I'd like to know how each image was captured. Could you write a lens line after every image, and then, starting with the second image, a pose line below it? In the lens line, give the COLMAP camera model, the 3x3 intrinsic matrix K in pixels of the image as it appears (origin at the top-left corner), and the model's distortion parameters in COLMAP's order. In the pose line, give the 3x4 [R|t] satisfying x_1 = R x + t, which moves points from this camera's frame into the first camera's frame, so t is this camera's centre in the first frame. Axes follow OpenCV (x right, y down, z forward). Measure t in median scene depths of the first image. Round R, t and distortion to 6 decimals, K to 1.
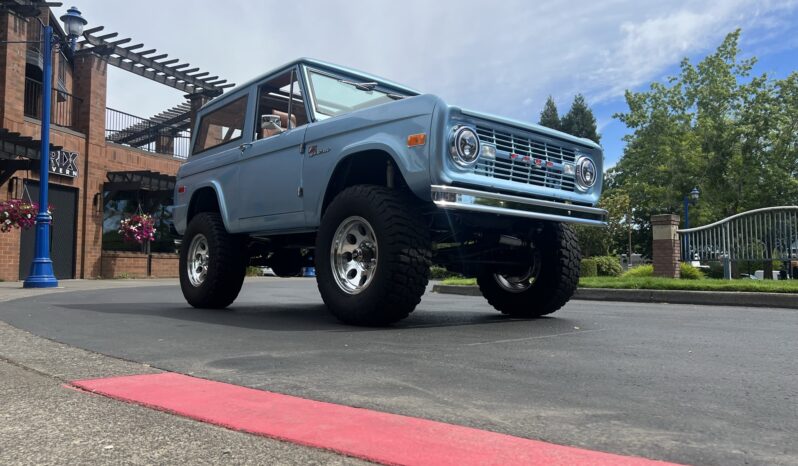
lens RADIAL K [[604.0, 0, 407.3], [0, 604.0, 225.0], [0, 0, 1]] dist [0.049639, -0.051648]
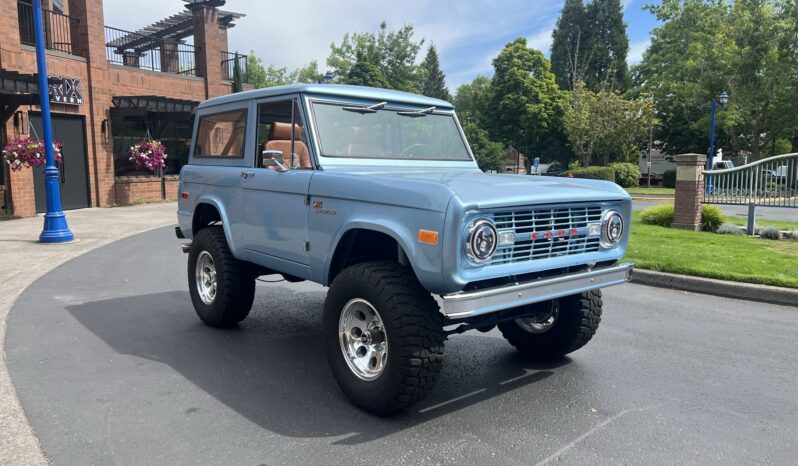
lens RADIAL K [[604.0, 0, 403.5], [0, 604.0, 225.5], [0, 0, 1]] dist [0.049639, -0.051648]
pose [[0.999550, -0.000551, -0.030001, 0.001287], [0.006218, 0.981933, 0.189127, -0.087674], [0.029354, -0.189228, 0.981494, 0.026742]]
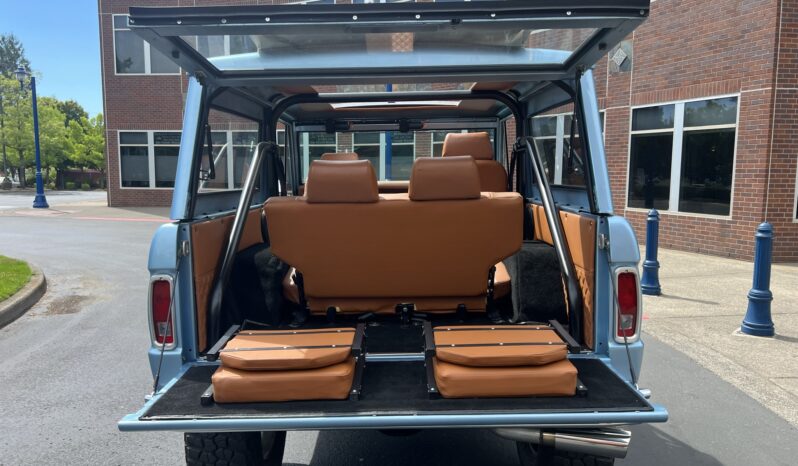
lens RADIAL K [[604.0, 0, 387.0], [0, 604.0, 239.6], [0, 0, 1]] dist [0.049639, -0.051648]
pose [[-0.741677, -0.091452, 0.664494, -0.237845], [-0.065635, 0.995803, 0.063790, -0.047880], [-0.667538, 0.003697, -0.744566, 0.644498]]
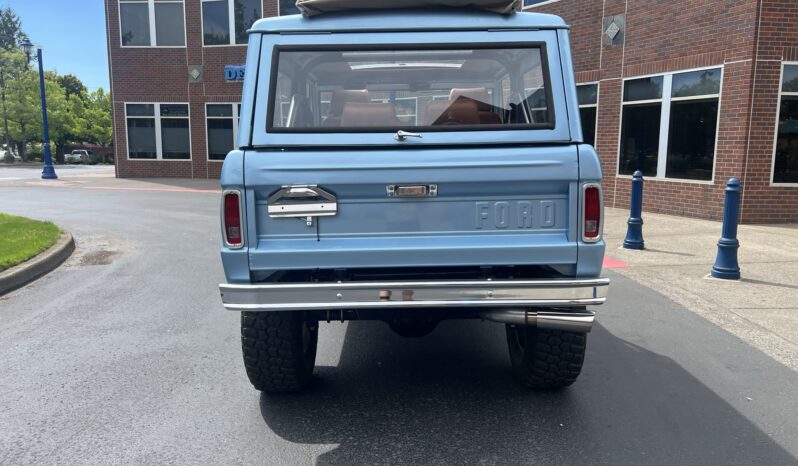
lens RADIAL K [[604.0, 0, 398.1], [0, 604.0, 238.8], [0, 0, 1]] dist [0.049639, -0.051648]
pose [[-0.754668, -0.112427, 0.646403, -0.265407], [-0.064943, 0.993171, 0.096920, -0.031222], [-0.652885, 0.031163, -0.756815, 0.684461]]
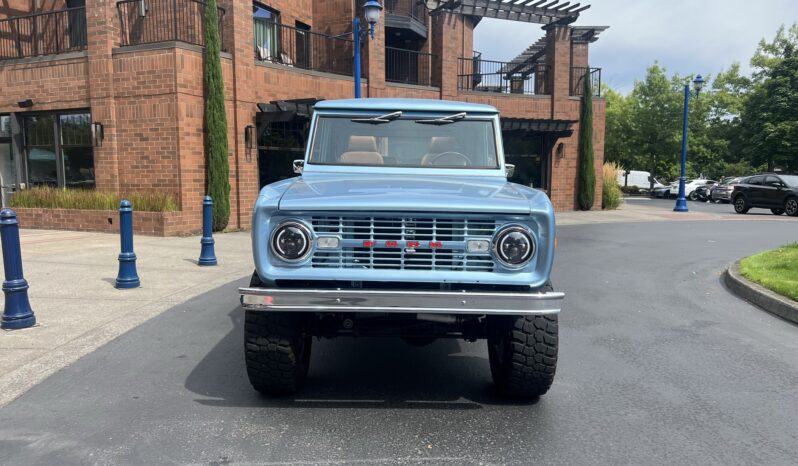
lens RADIAL K [[604.0, 0, 396.0], [0, 604.0, 234.8], [0, 0, 1]] dist [0.049639, -0.051648]
pose [[0.743237, 0.065426, -0.665821, 0.227580], [0.052795, 0.986368, 0.155858, -0.075296], [0.666942, -0.150992, 0.729651, 0.110457]]
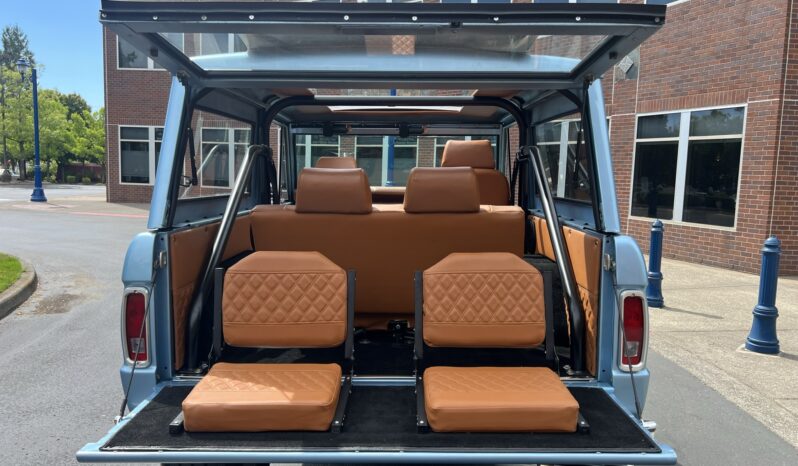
lens RADIAL K [[604.0, 0, 391.3], [0, 604.0, 237.1], [0, 0, 1]] dist [0.049639, -0.051648]
pose [[-0.741842, -0.105690, 0.662194, -0.232291], [-0.089196, 0.994279, 0.058768, -0.051351], [-0.664617, -0.015468, -0.747024, 0.634717]]
